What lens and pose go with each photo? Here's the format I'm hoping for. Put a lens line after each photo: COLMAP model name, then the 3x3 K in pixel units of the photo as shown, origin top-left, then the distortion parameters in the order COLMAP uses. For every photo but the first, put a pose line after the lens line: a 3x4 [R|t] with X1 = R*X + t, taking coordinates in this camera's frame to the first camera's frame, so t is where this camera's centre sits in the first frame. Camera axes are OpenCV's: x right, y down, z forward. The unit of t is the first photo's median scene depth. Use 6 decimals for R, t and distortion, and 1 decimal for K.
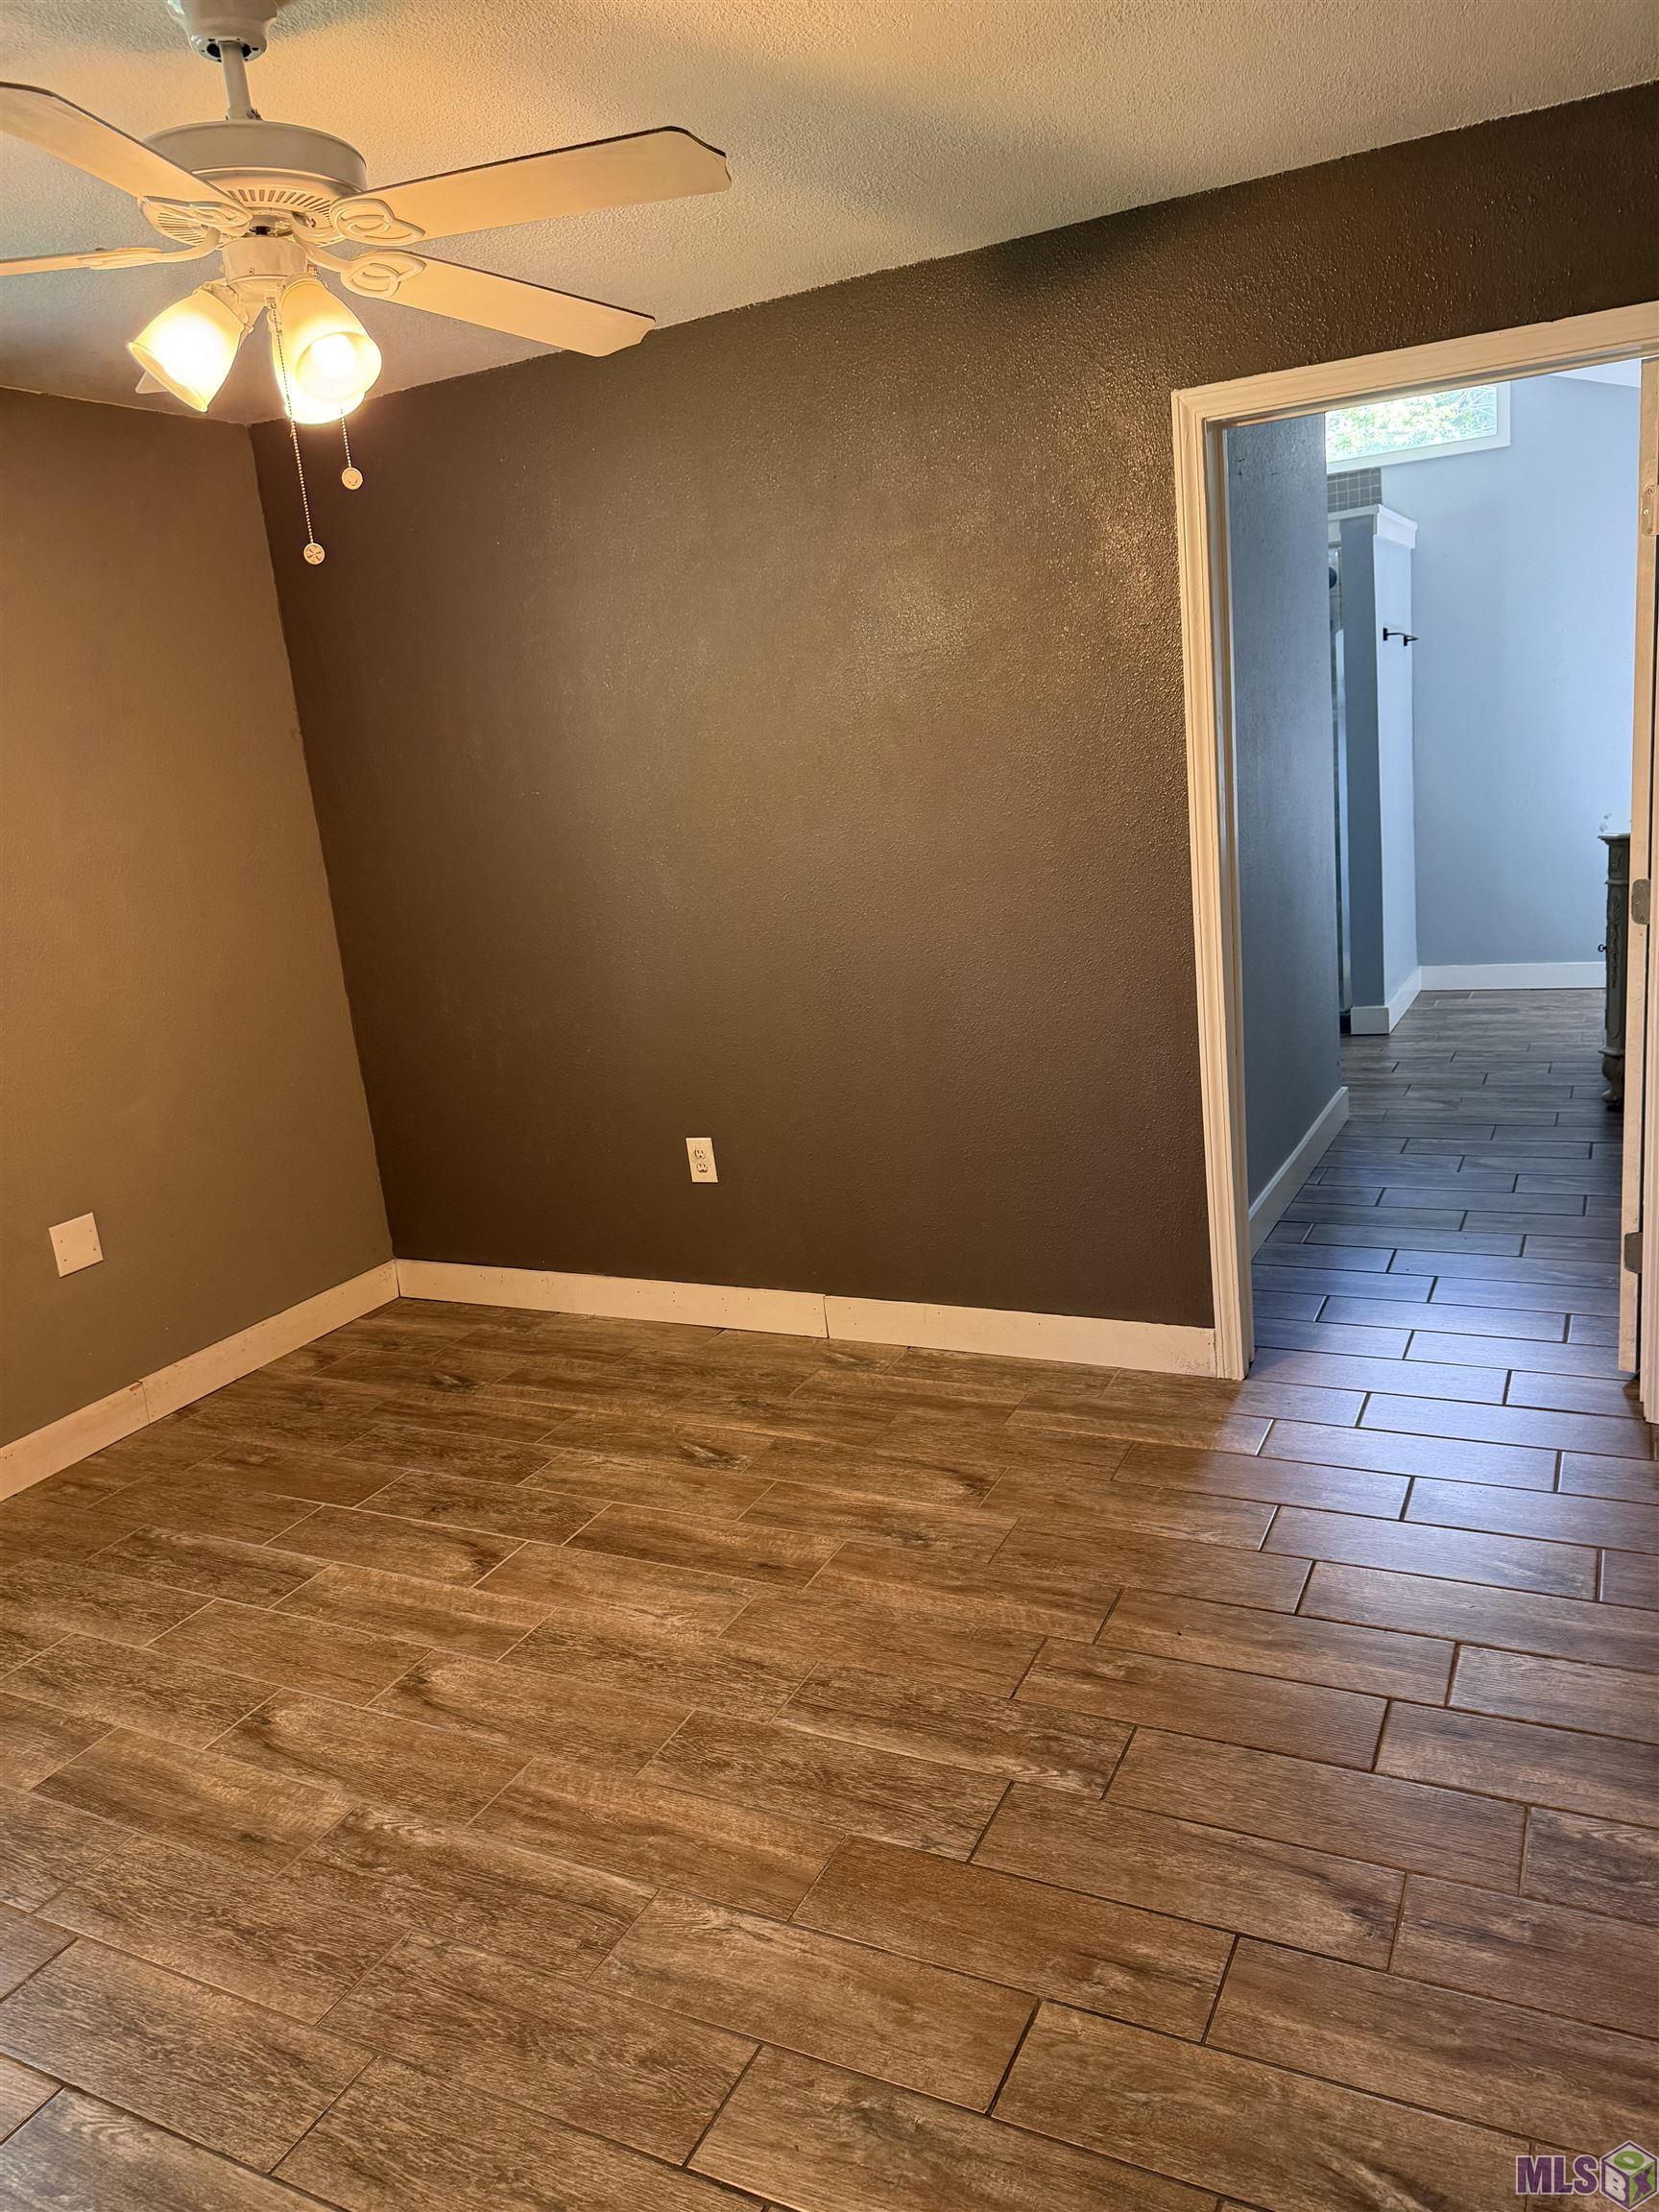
lens RADIAL K [[1544.0, 0, 821.1], [0, 1544.0, 1117.8], [0, 0, 1]] dist [0.058505, -0.089653]
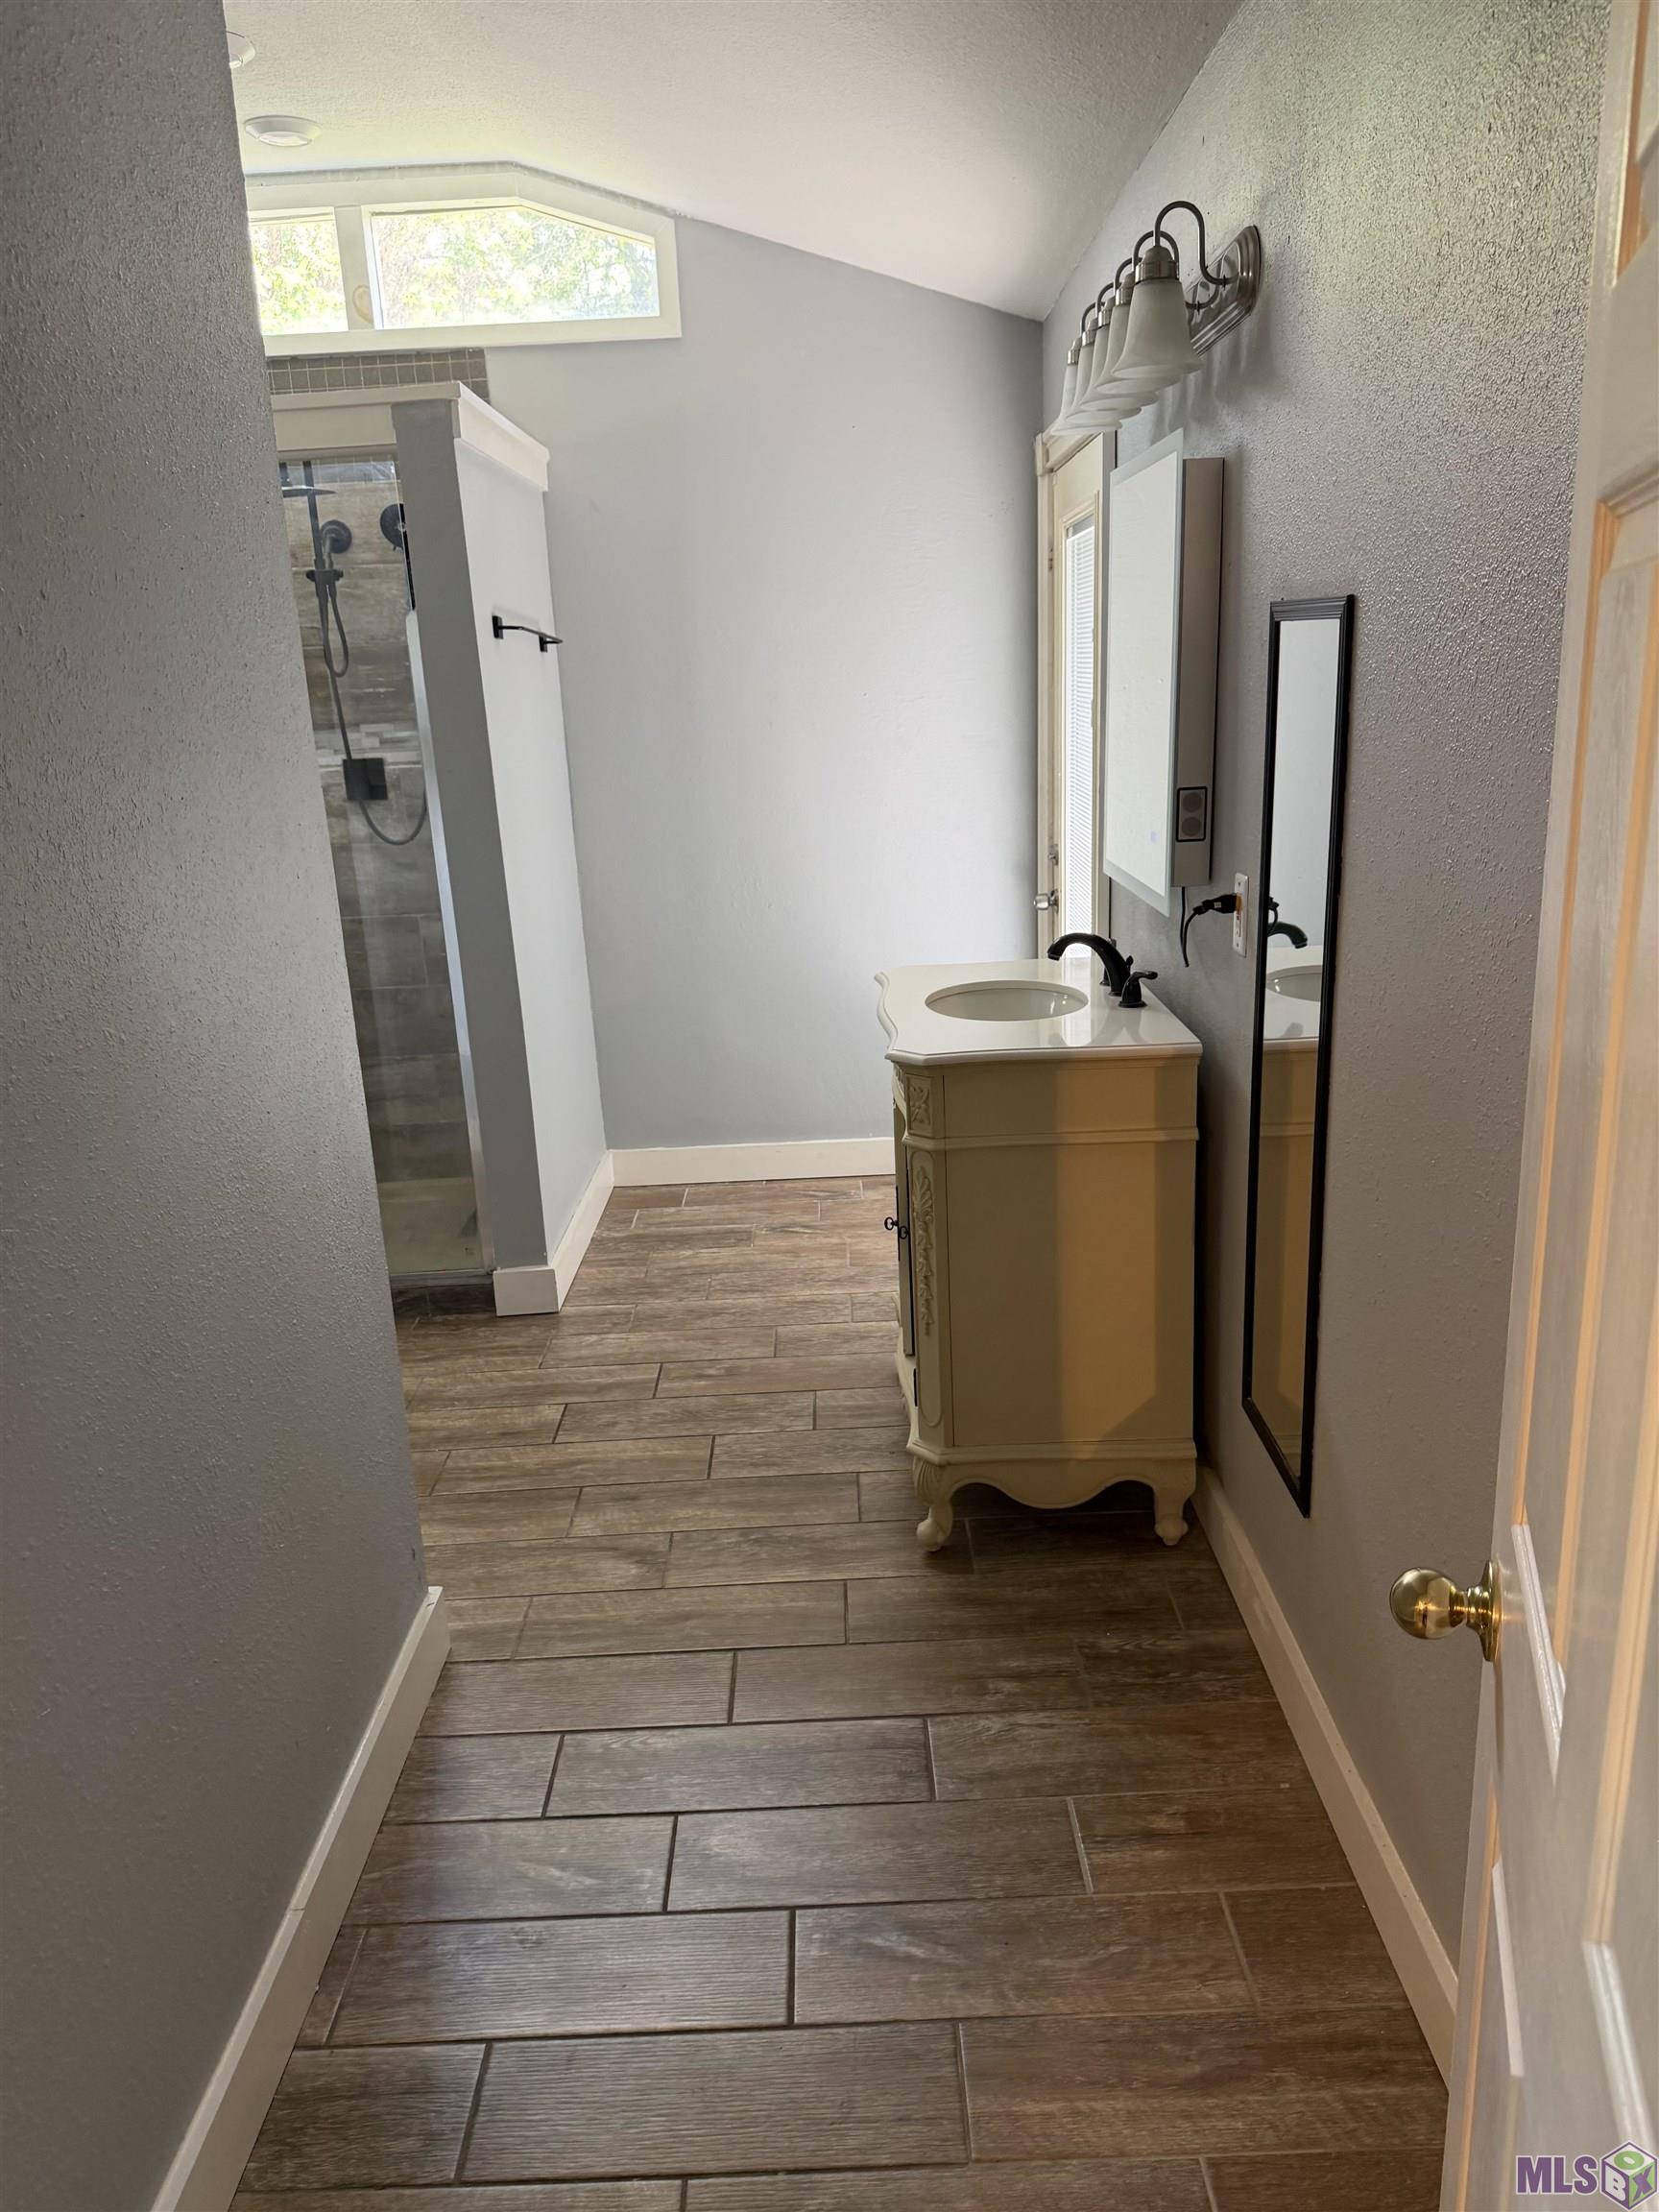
lens RADIAL K [[1544.0, 0, 821.1], [0, 1544.0, 1117.8], [0, 0, 1]] dist [0.058505, -0.089653]
pose [[0.889652, -0.063845, 0.452155, 0.196661], [0.062568, 0.997882, 0.017795, -0.133169], [-0.452333, 0.012459, 0.891762, 0.438267]]
